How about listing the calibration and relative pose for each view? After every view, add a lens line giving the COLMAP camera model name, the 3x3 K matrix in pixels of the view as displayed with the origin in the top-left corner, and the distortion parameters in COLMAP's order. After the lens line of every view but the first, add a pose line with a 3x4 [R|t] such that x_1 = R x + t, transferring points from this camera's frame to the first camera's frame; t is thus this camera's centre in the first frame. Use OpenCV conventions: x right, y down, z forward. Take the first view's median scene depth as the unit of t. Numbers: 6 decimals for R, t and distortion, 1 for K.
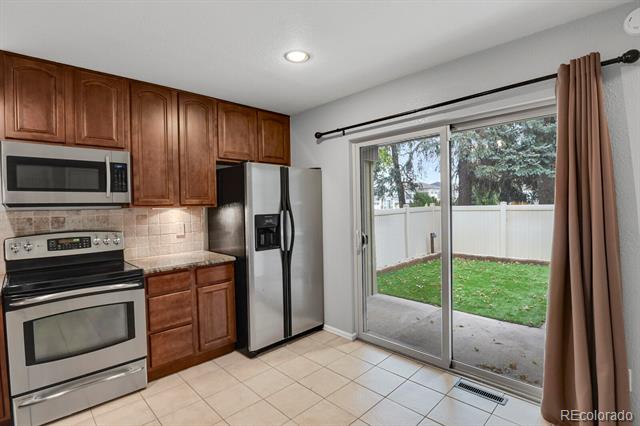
lens RADIAL K [[315.8, 0, 318.1], [0, 315.8, 214.5], [0, 0, 1]] dist [-0.027912, 0.000606]
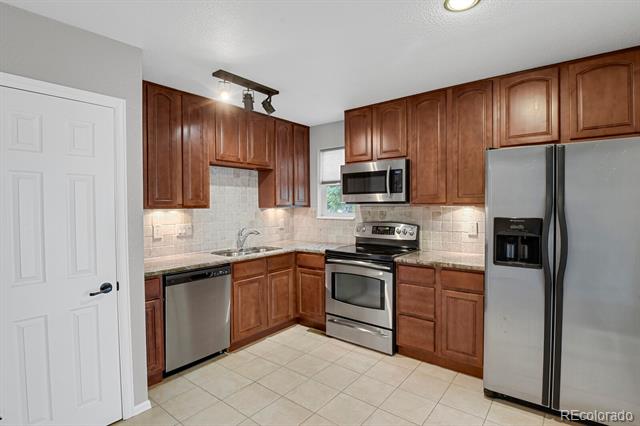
lens RADIAL K [[315.8, 0, 320.0], [0, 315.8, 212.3], [0, 0, 1]] dist [-0.027912, 0.000606]
pose [[0.123184, 0.038315, -0.991644, 0.549498], [-0.024100, 0.999075, 0.035608, -0.030605], [0.992091, 0.019512, 0.123994, 0.519918]]
